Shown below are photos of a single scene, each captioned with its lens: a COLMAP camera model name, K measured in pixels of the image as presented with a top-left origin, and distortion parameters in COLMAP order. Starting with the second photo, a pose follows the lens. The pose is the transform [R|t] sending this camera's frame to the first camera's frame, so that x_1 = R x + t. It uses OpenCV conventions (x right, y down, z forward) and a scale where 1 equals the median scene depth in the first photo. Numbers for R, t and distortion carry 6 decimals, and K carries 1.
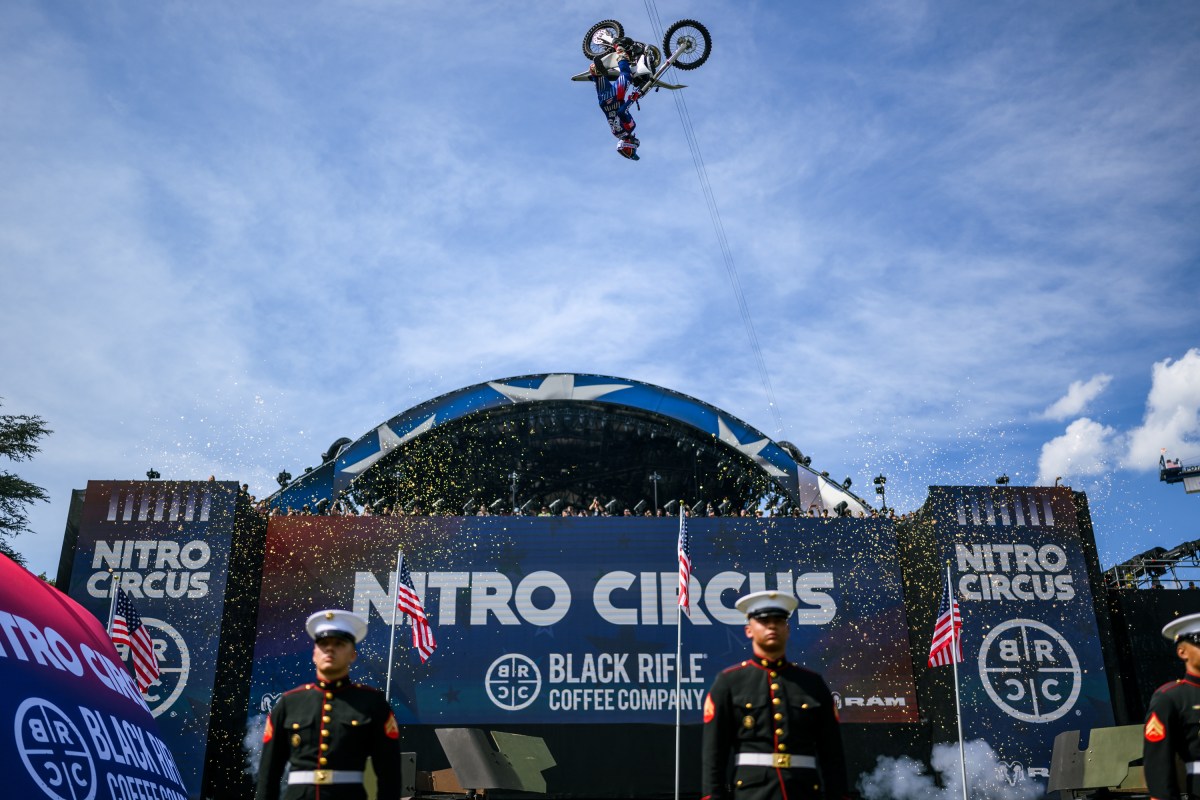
lens RADIAL K [[1217.6, 0, 592.4], [0, 1217.6, 369.9], [0, 0, 1]] dist [0.004771, -0.008932]
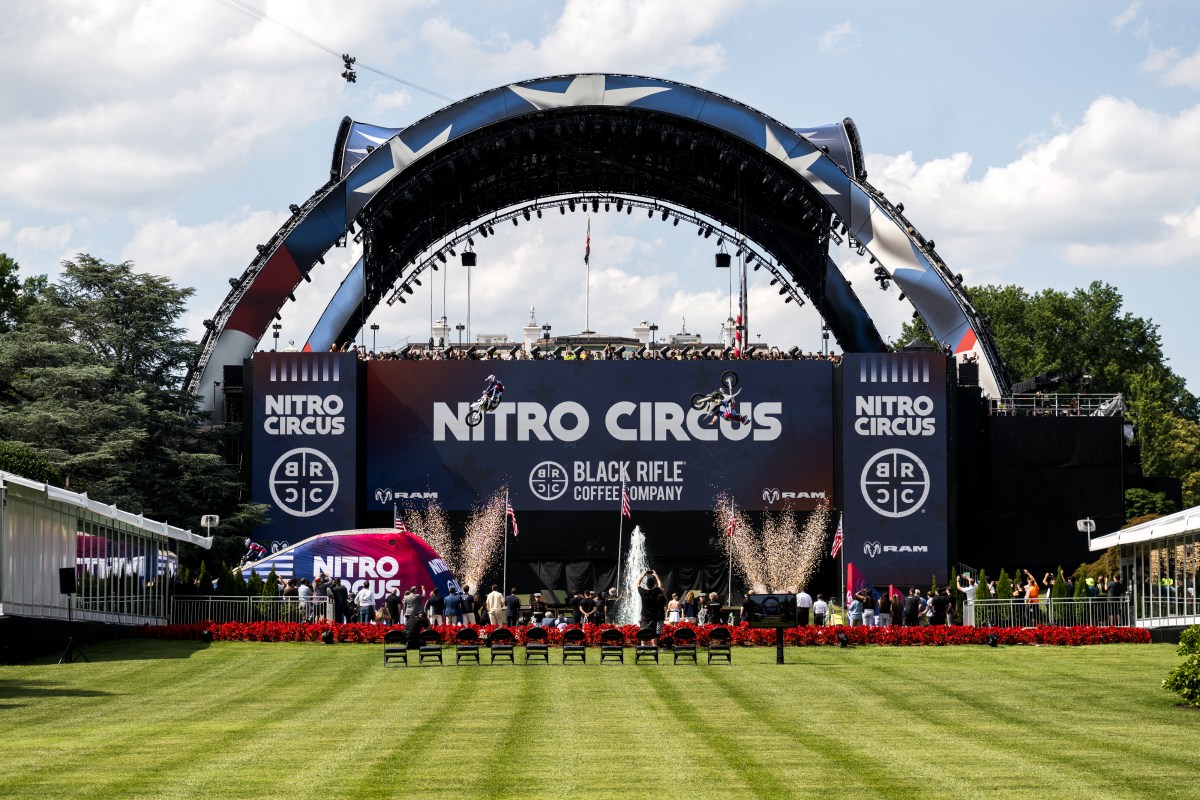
lens RADIAL K [[2946.0, 0, 600.0], [0, 2946.0, 400.0], [0, 0, 1]] dist [0.087378, 0.095910]
pose [[0.999644, 0.005696, -0.026051, 0.084498], [0.003344, 0.942428, 0.334392, -0.987004], [0.026455, -0.334360, 0.942074, -2.218299]]
